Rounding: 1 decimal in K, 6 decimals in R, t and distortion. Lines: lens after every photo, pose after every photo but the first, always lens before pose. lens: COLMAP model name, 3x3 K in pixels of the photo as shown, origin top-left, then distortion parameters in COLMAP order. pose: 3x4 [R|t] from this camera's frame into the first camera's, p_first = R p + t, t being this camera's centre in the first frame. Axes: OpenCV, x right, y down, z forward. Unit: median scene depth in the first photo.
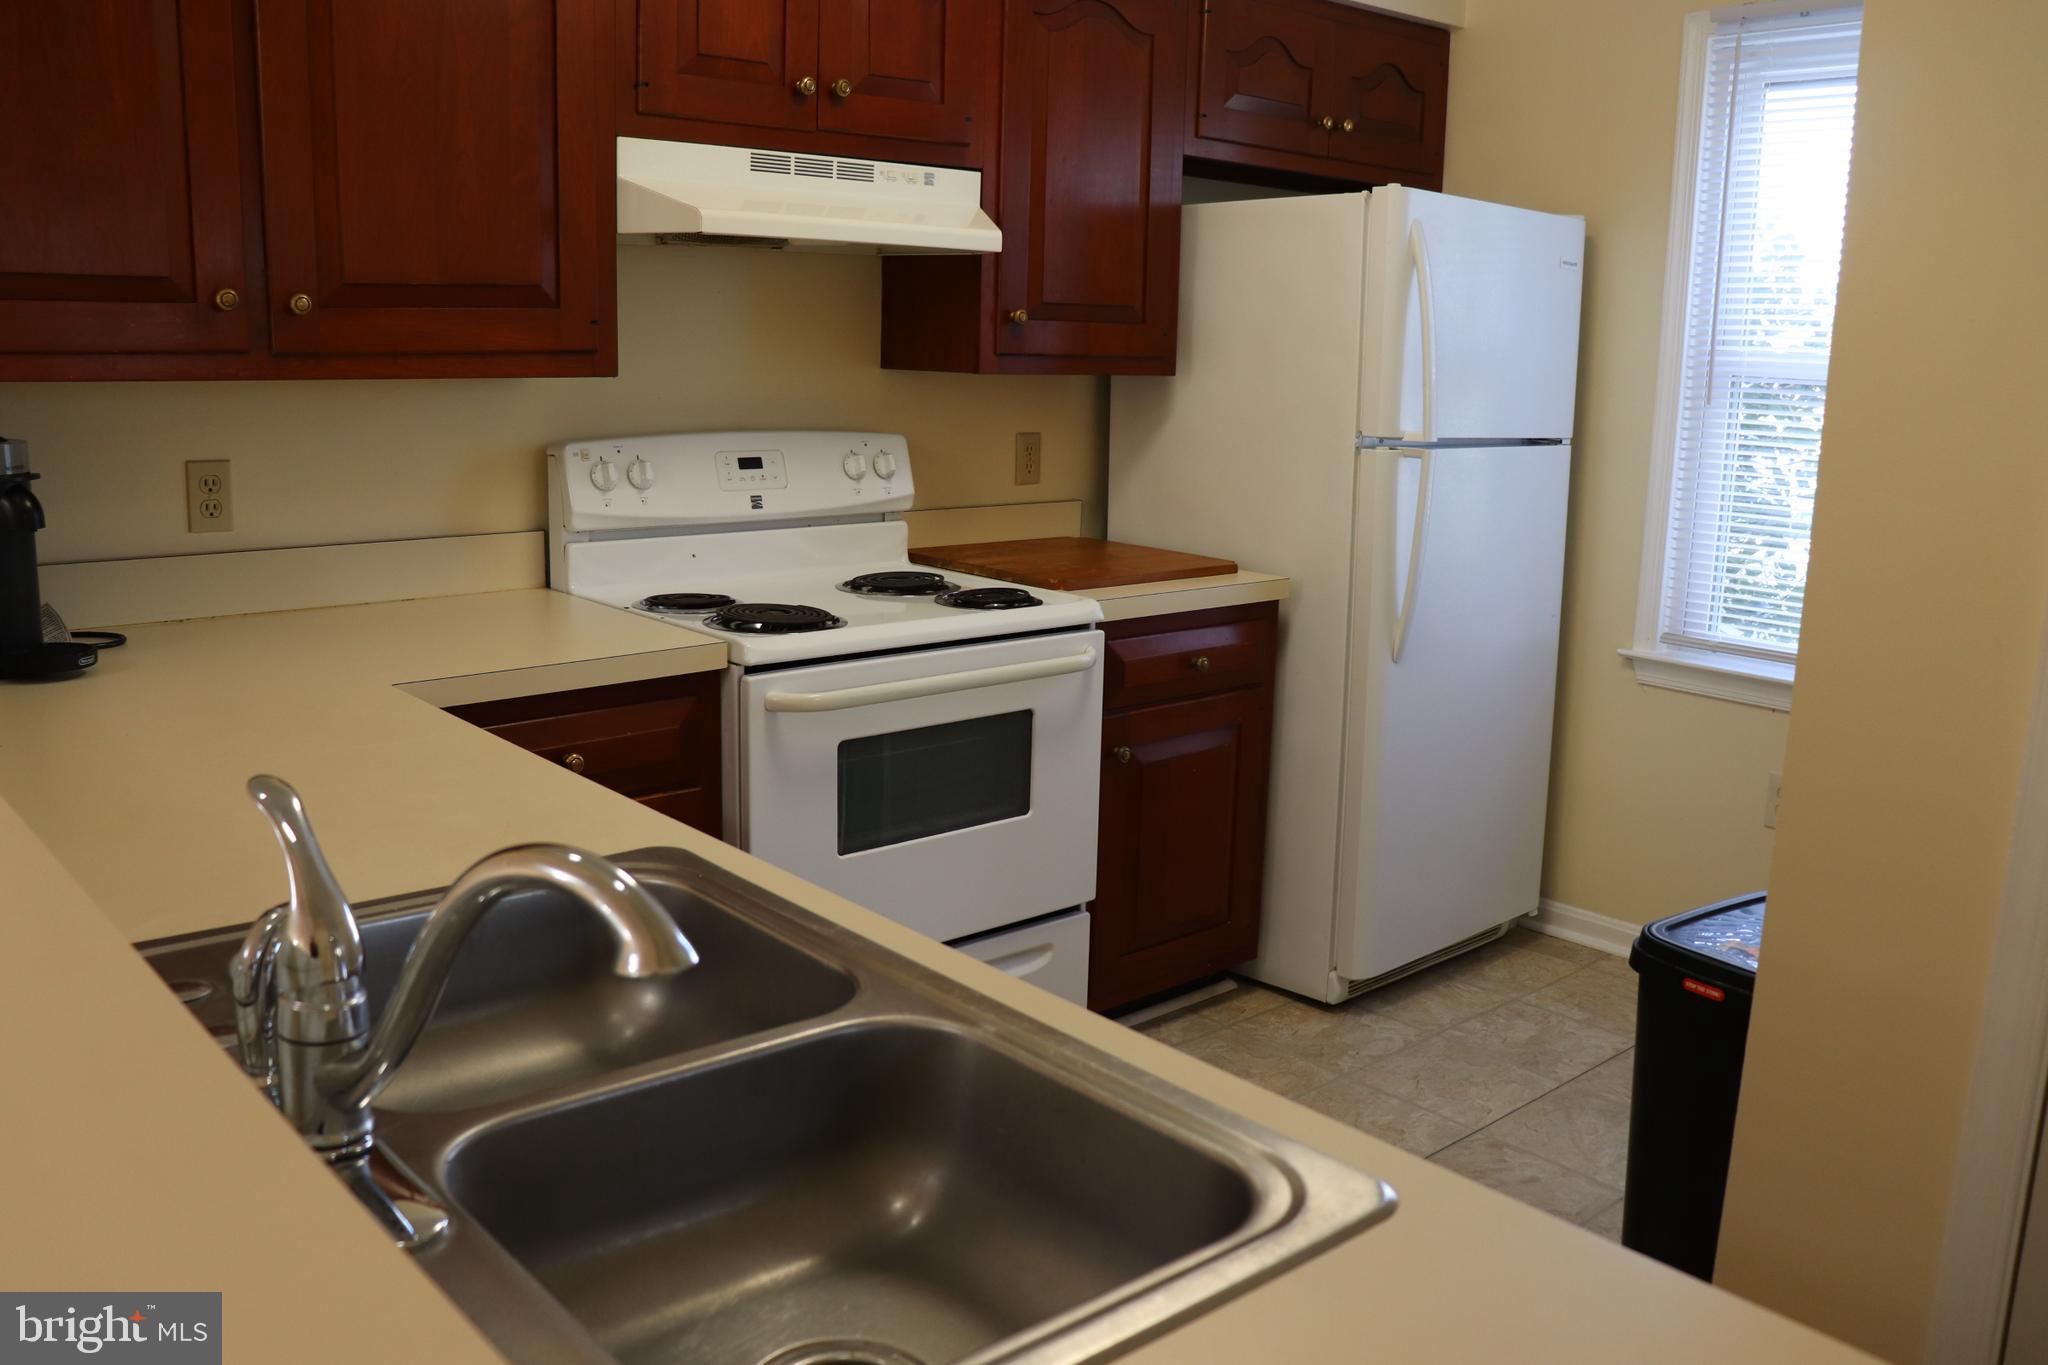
lens RADIAL K [[1701.3, 0, 1015.7], [0, 1701.3, 678.3], [0, 0, 1]] dist [-0.171155, 0.162772]
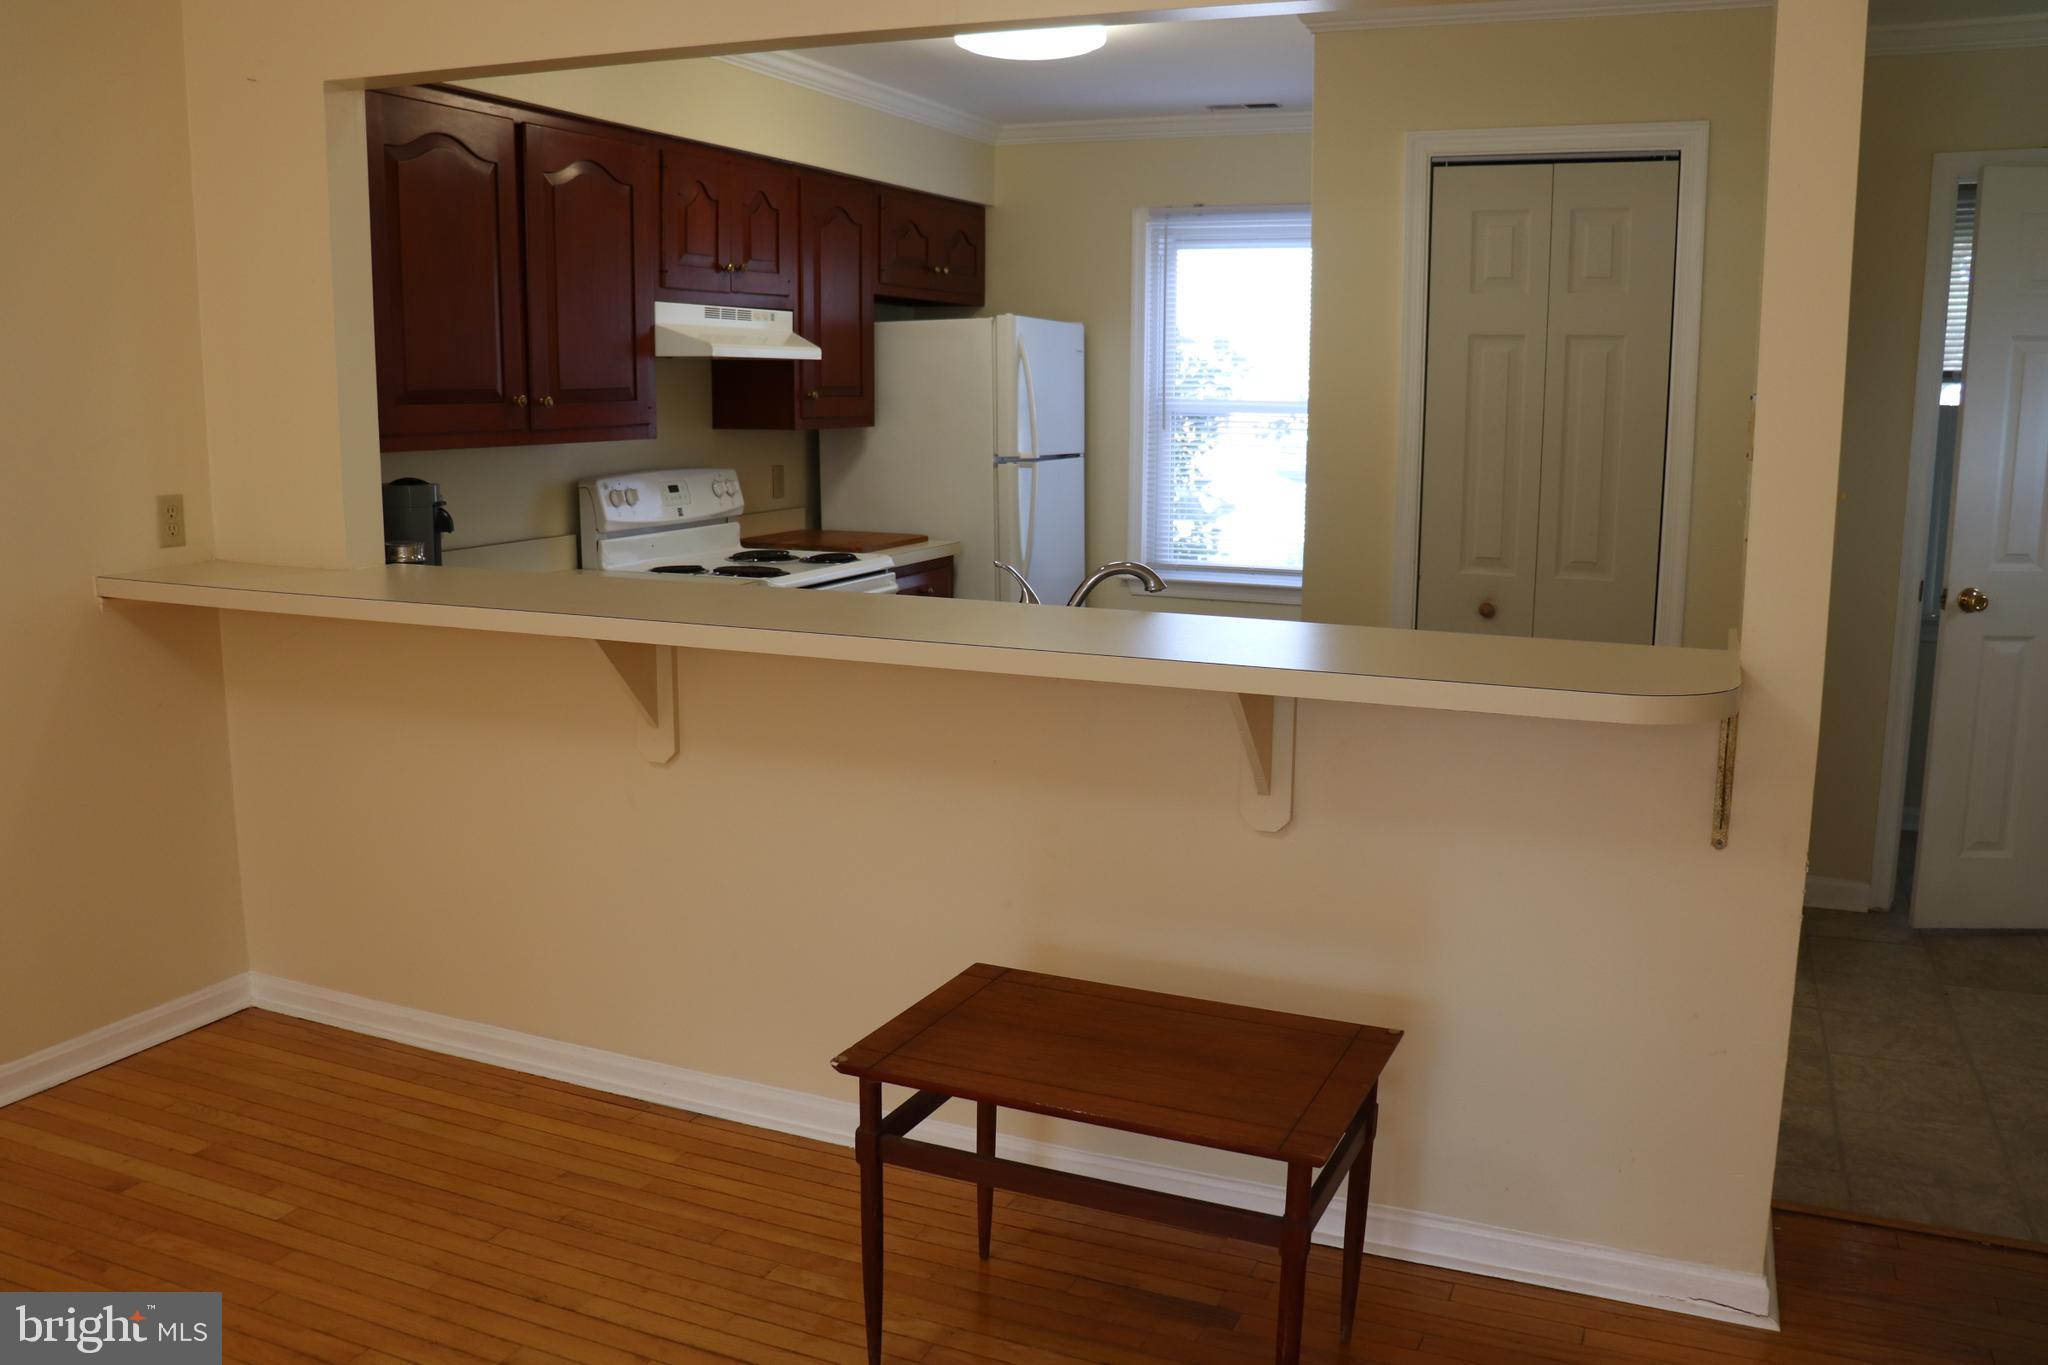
lens RADIAL K [[1706.5, 0, 1024.0], [0, 1706.5, 682.5], [0, 0, 1]] dist [-0.164053, 0.153226]
pose [[0.900644, -0.094673, 0.424118, -0.566221], [0.102626, 0.994711, 0.004109, 0.088606], [-0.422265, 0.039825, 0.905597, -0.628575]]
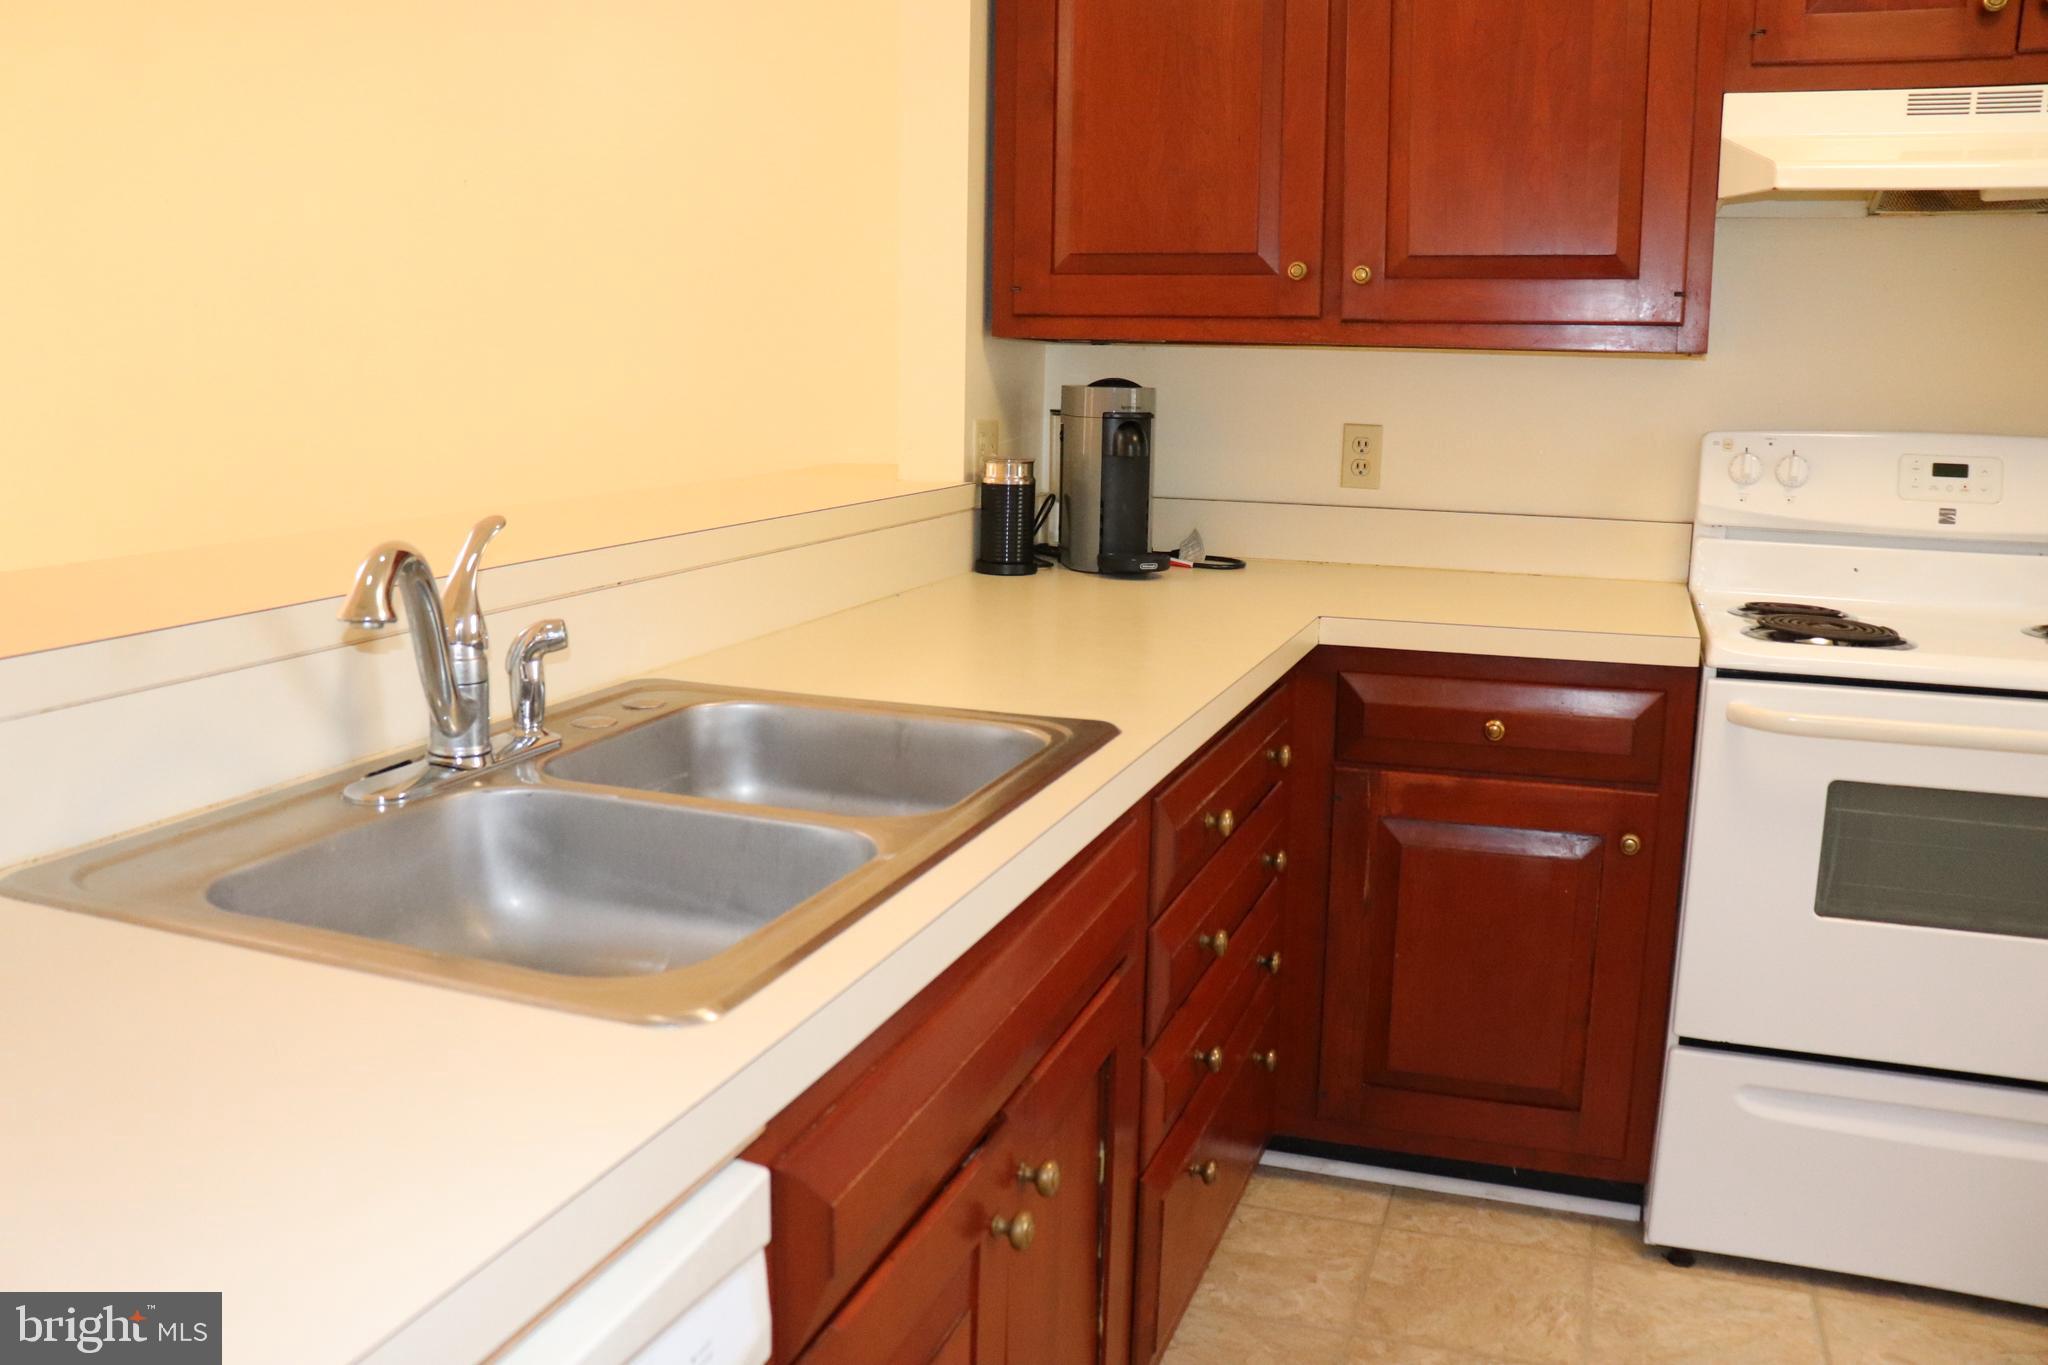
lens RADIAL K [[1706.5, 0, 1024.0], [0, 1706.5, 682.5], [0, 0, 1]] dist [-0.164053, 0.153226]
pose [[0.484017, 0.140547, -0.863698, 0.344002], [-0.178422, 0.982133, 0.059832, 0.010732], [0.856676, 0.125143, 0.500445, 0.203457]]
